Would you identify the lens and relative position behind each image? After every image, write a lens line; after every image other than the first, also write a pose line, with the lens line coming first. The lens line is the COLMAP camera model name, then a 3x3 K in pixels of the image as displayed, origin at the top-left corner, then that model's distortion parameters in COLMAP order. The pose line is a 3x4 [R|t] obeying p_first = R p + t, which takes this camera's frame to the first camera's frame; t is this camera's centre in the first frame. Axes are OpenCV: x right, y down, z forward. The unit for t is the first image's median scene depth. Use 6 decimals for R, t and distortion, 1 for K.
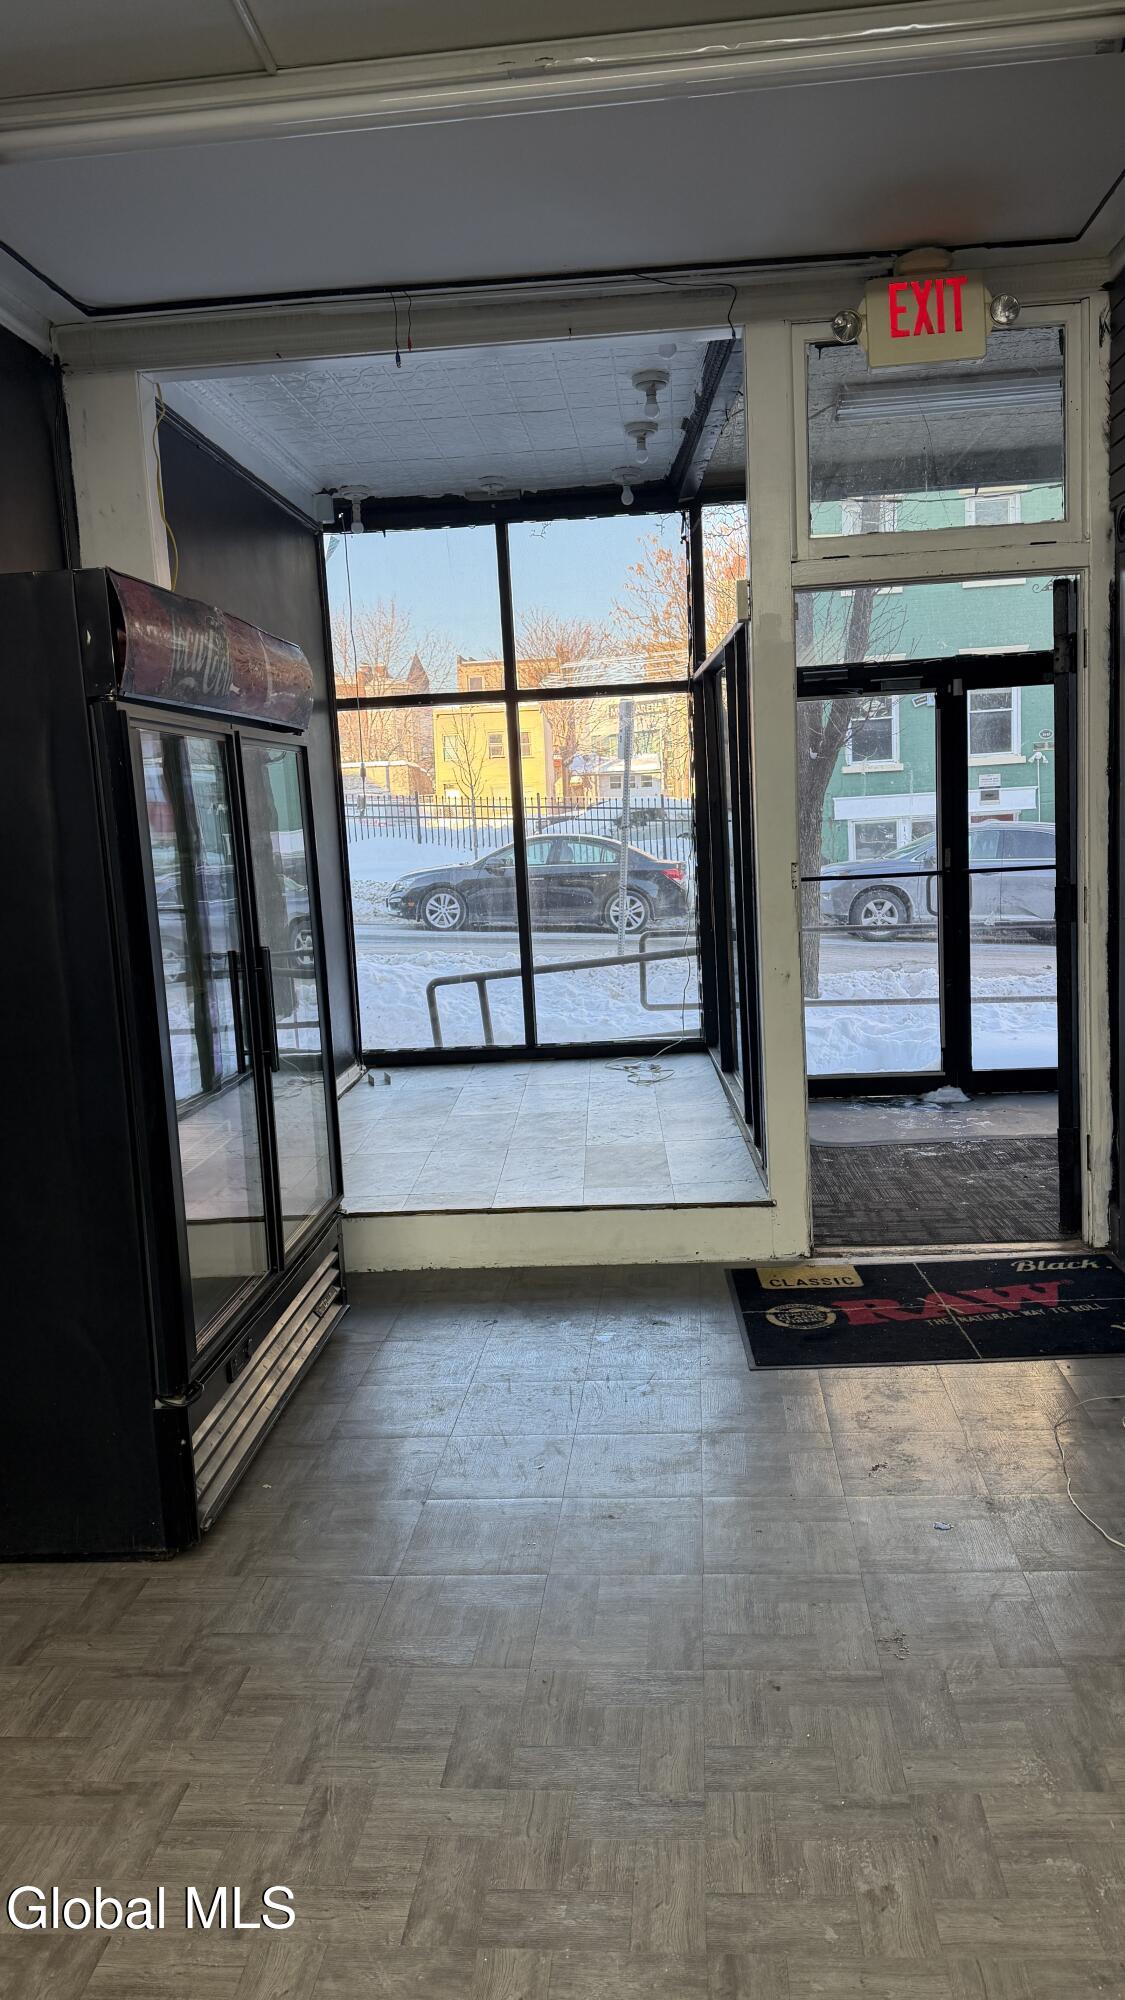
lens RADIAL K [[1378.6, 0, 562.5], [0, 1378.6, 1000.0], [0, 0, 1]] dist [0.006113, 0.000492]
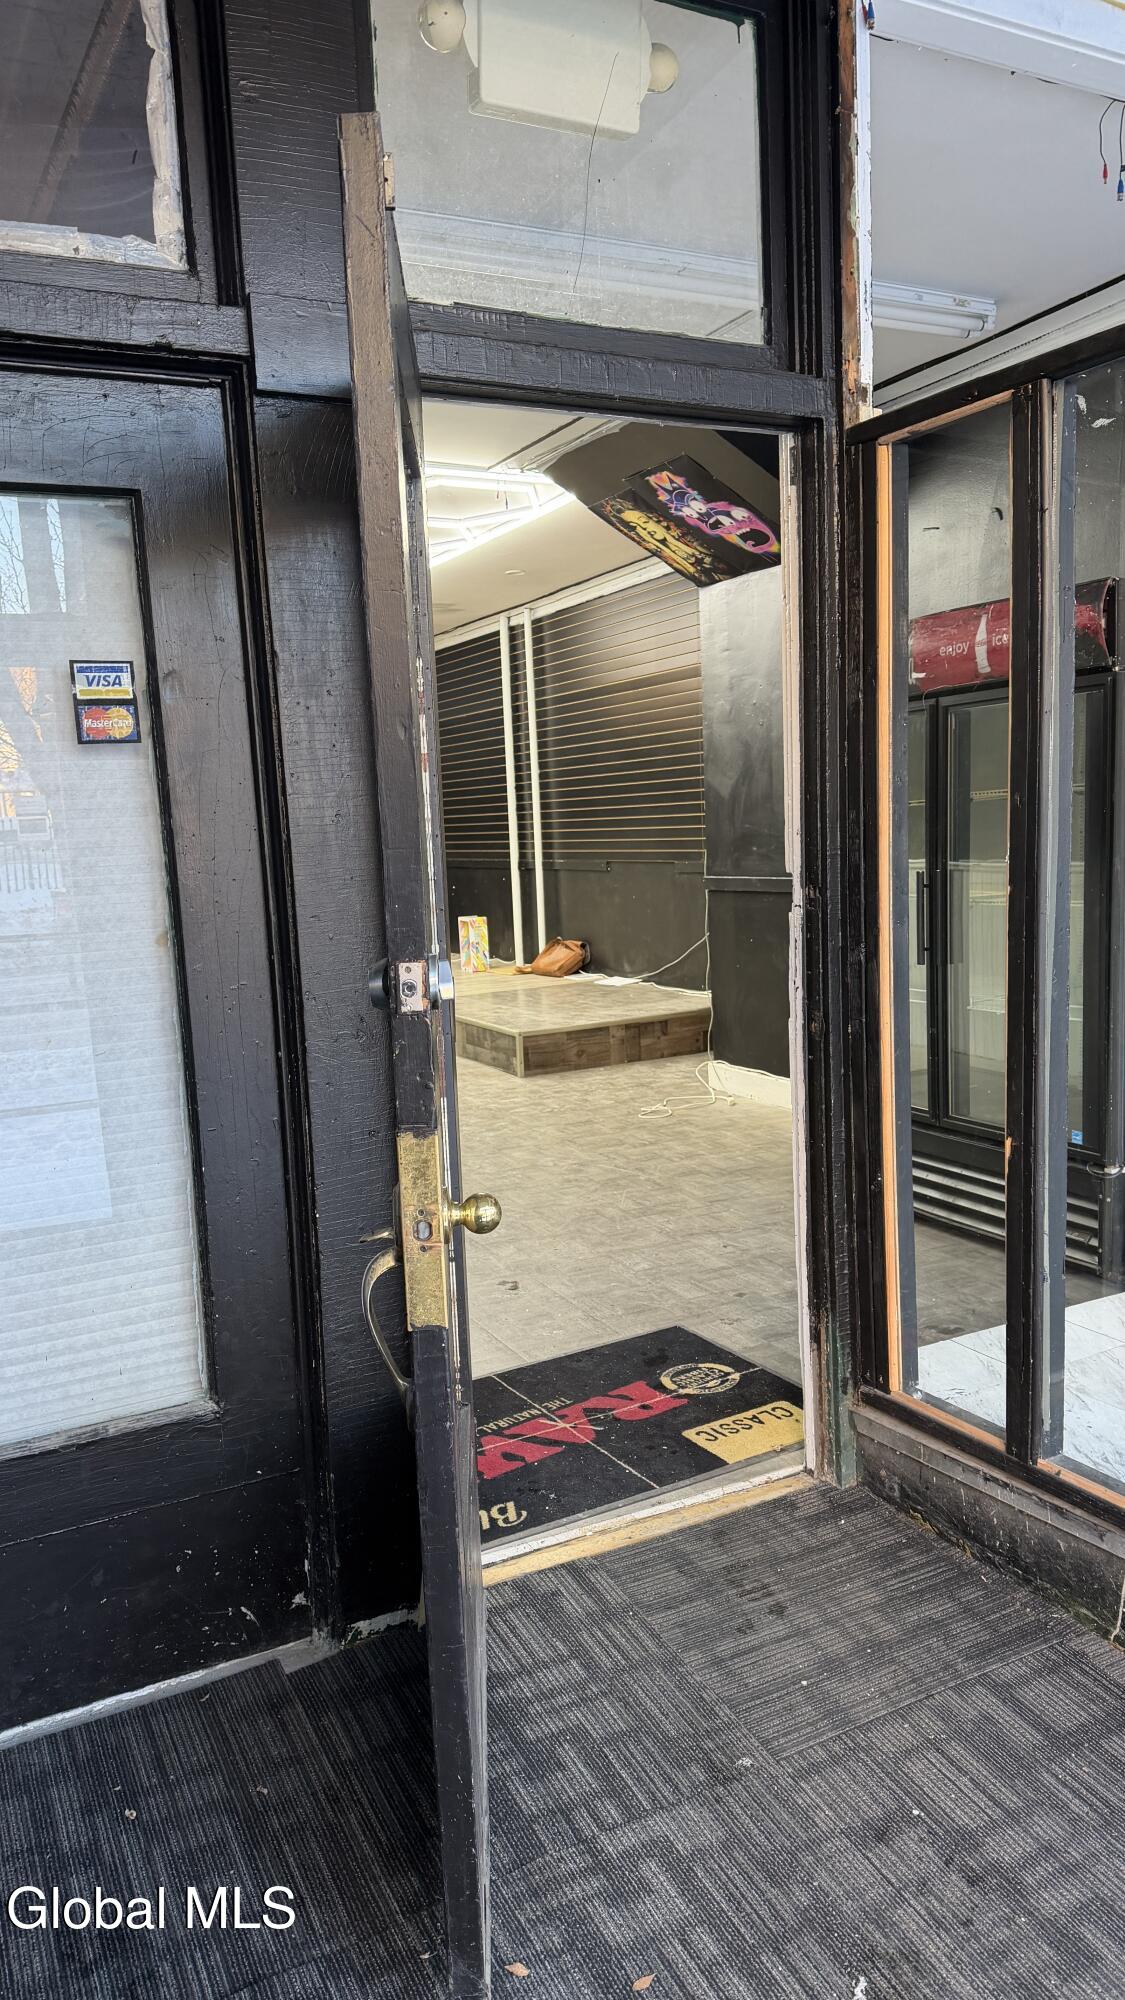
lens RADIAL K [[1378.6, 0, 562.5], [0, 1378.6, 1000.0], [0, 0, 1]] dist [0.006113, 0.000492]
pose [[-0.841334, 0.160638, -0.516094, 0.648207], [0.015711, 0.961681, 0.273719, -0.241115], [0.540288, 0.222181, -0.811619, 1.576800]]
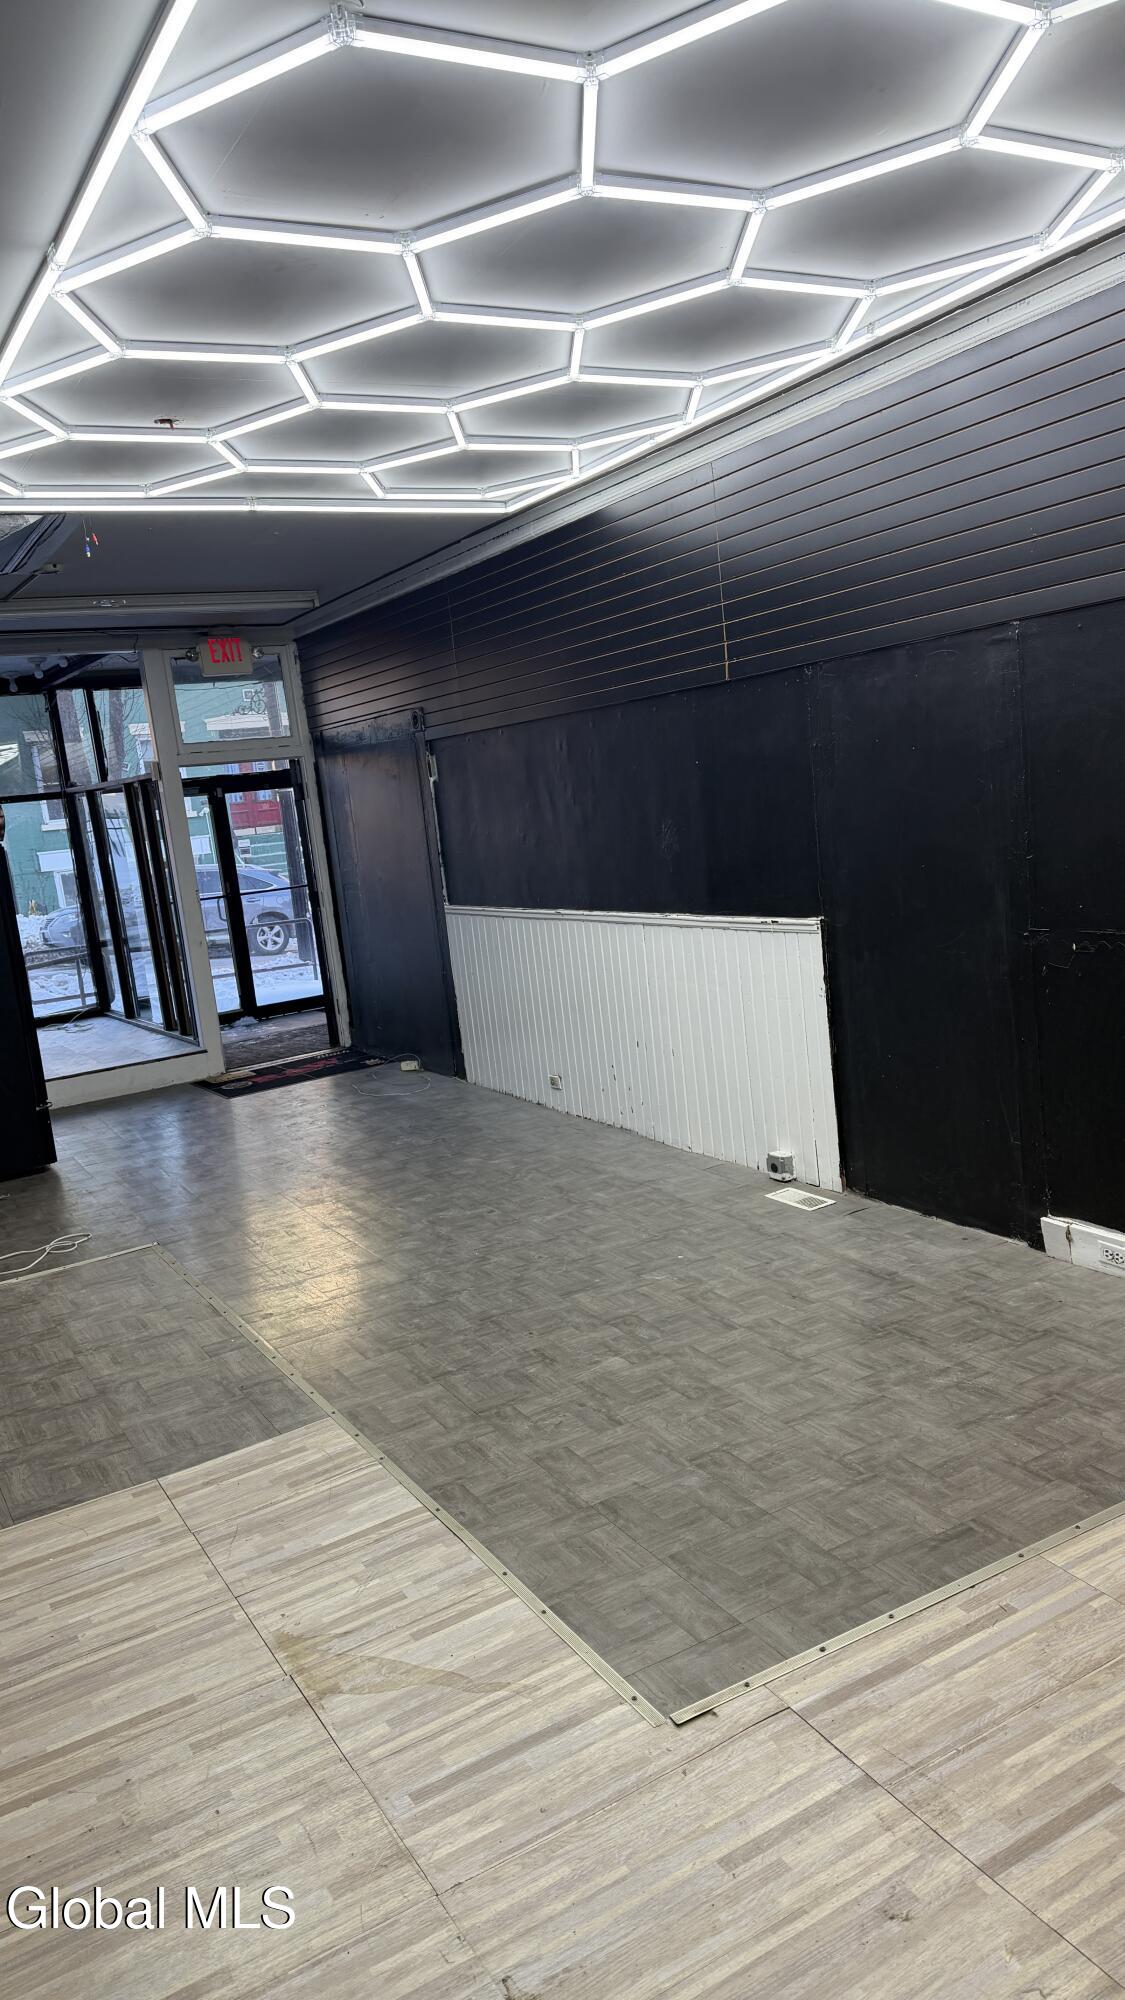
lens RADIAL K [[1378.6, 0, 562.5], [0, 1378.6, 1000.0], [0, 0, 1]] dist [0.006113, 0.000492]
pose [[0.824782, -0.121674, 0.552205, -0.621540], [0.138227, 0.990331, 0.011753, 0.133213], [-0.548296, 0.066636, 0.833626, -1.206168]]
